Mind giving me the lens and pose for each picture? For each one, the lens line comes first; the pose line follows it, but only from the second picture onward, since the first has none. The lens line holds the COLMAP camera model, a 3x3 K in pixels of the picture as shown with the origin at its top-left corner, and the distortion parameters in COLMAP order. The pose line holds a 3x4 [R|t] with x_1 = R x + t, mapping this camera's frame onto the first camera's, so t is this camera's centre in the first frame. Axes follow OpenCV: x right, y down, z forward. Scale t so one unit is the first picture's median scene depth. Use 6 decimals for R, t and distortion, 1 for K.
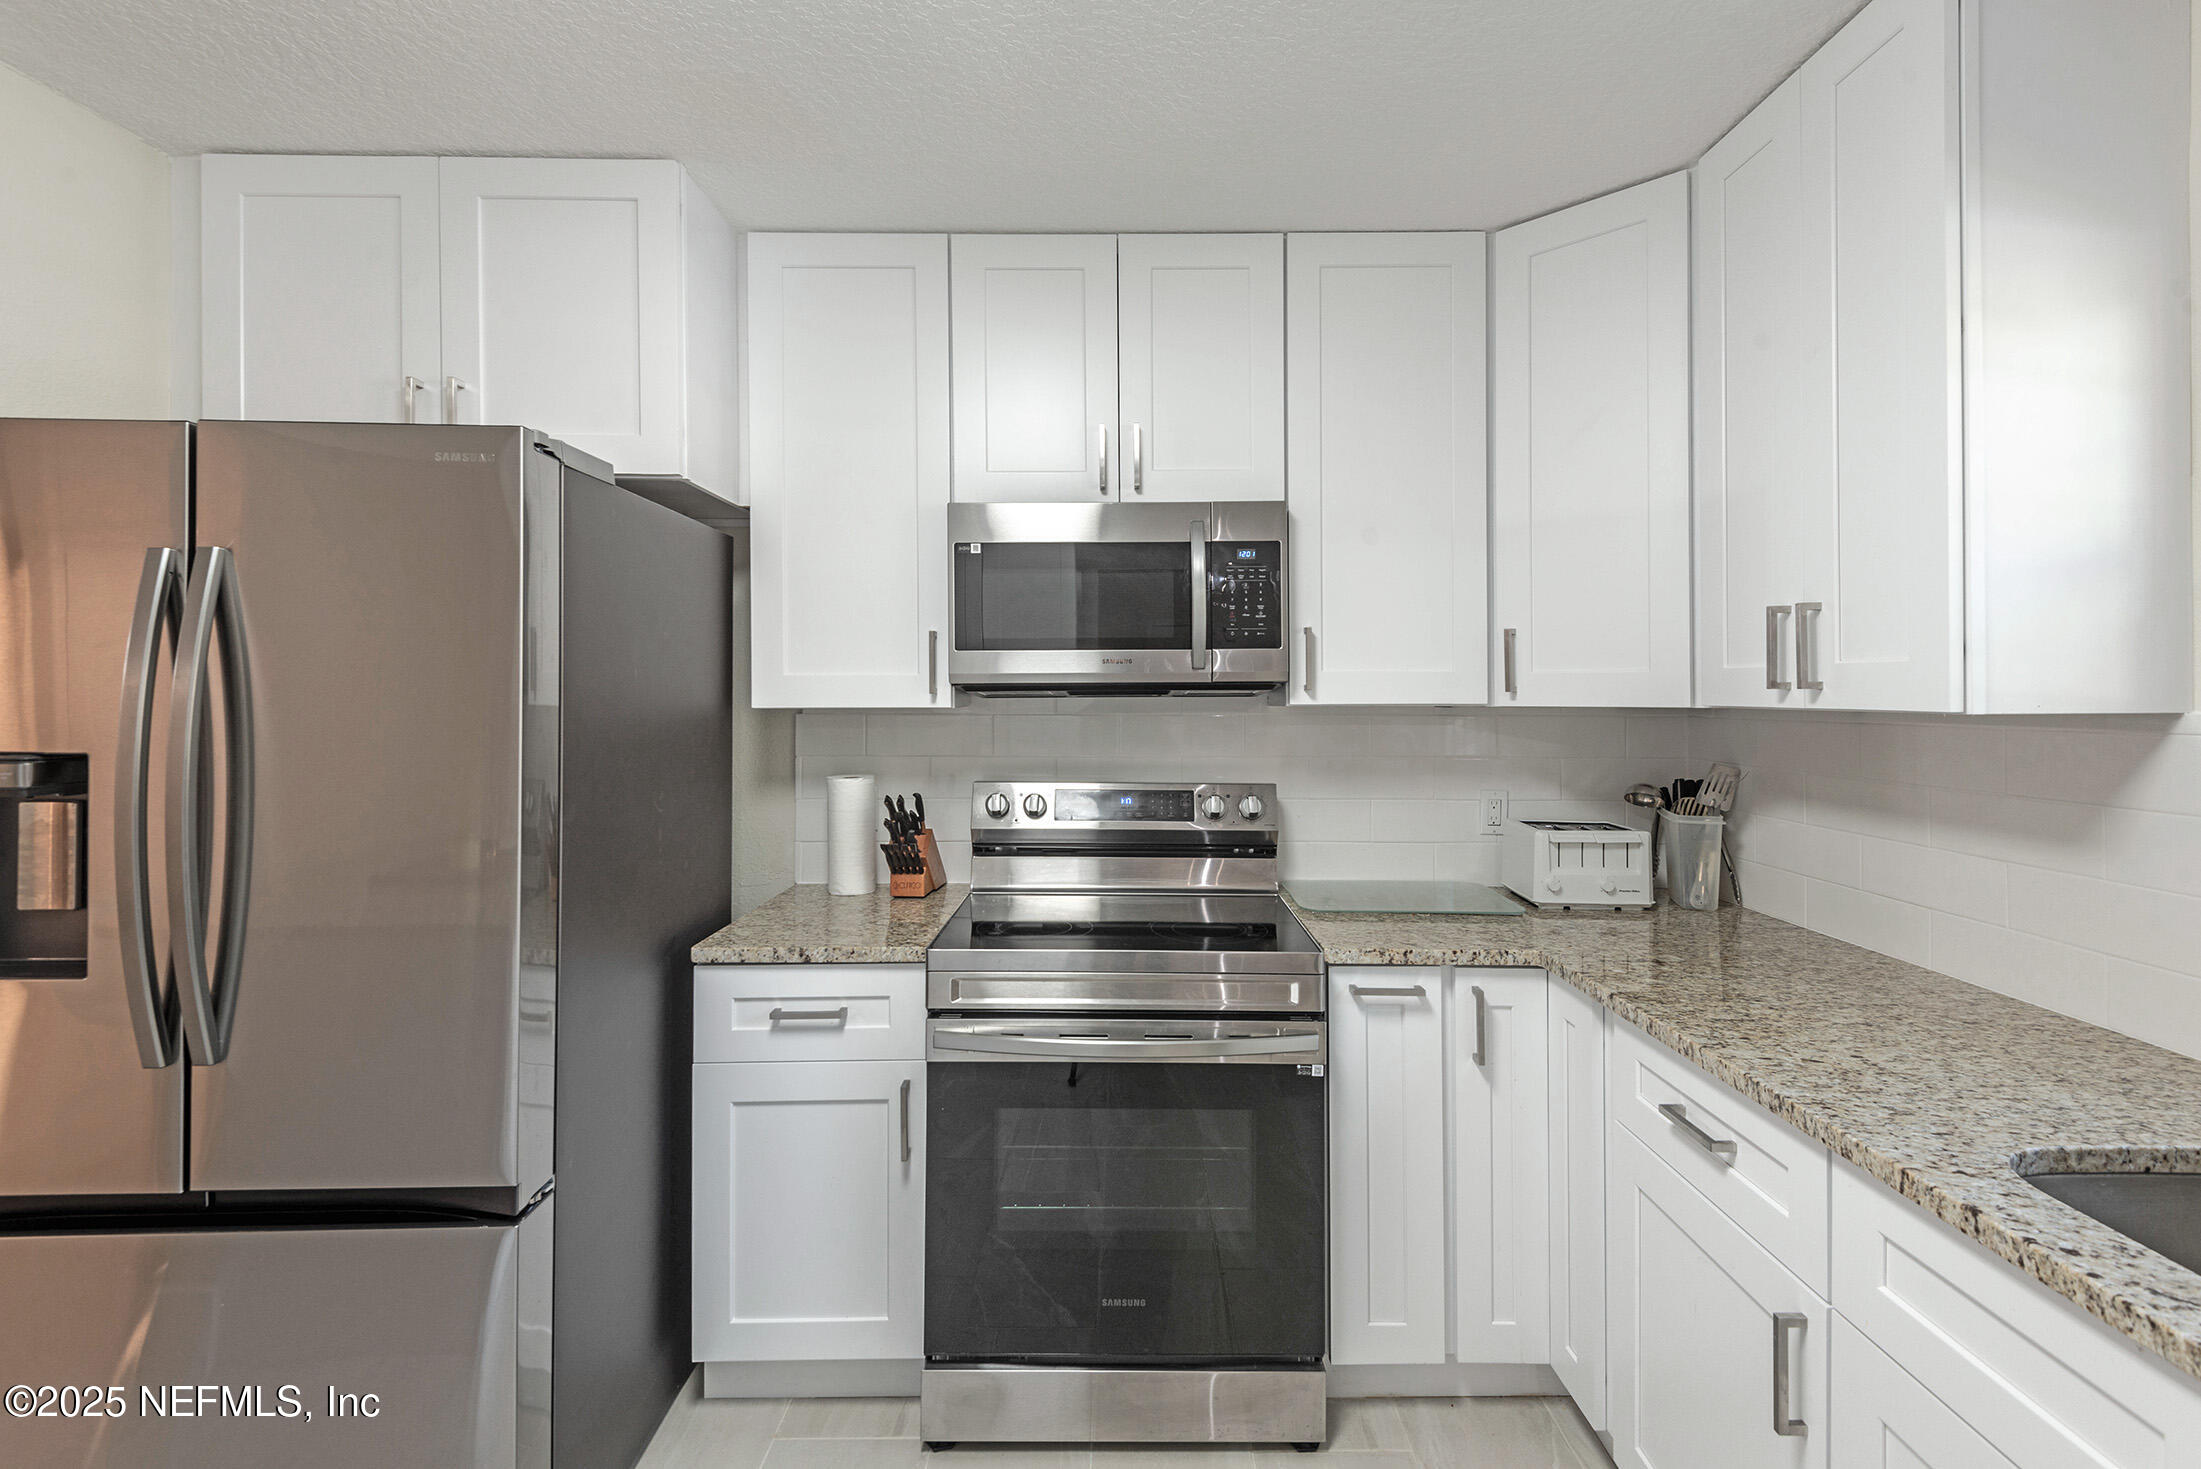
lens RADIAL K [[998.4, 0, 1086.2], [0, 998.4, 691.7], [0, 0, 1]] dist [0.020880, -0.001225]
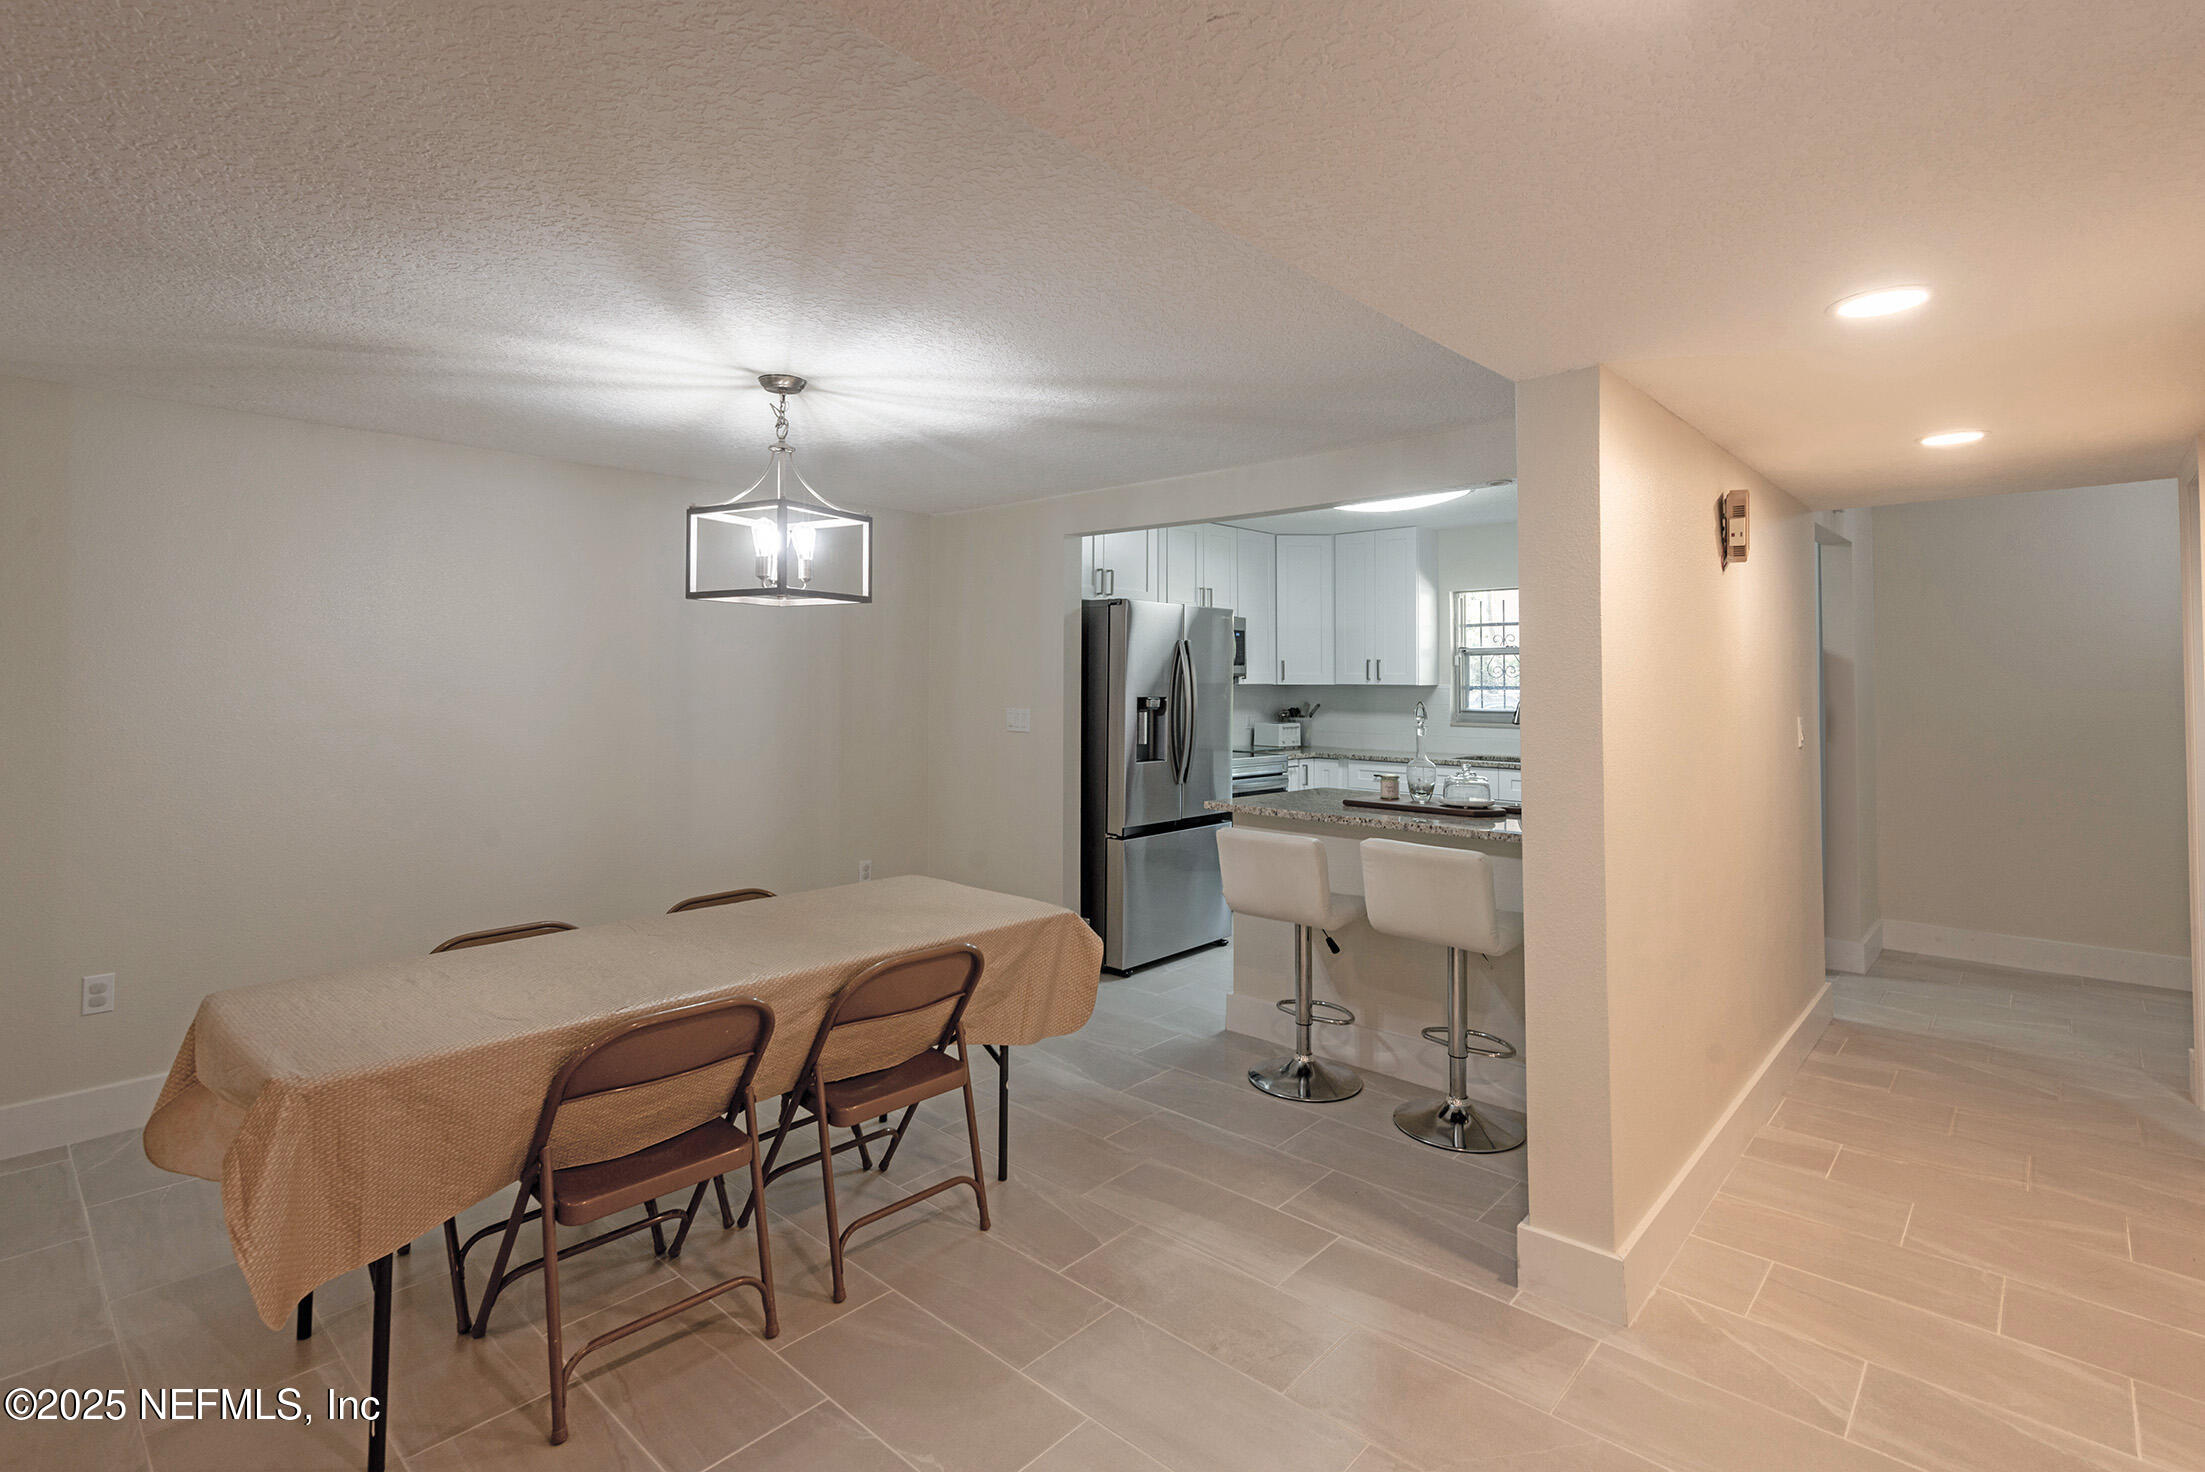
lens RADIAL K [[1041.6, 0, 1084.9], [0, 1041.6, 654.7], [0, 0, 1]] dist [0.003354, 0.000003]
pose [[0.662747, 0.019395, 0.748592, -2.746439], [-0.005047, 0.999758, -0.021434, -0.005477], [-0.748827, 0.010427, 0.662684, -0.818453]]
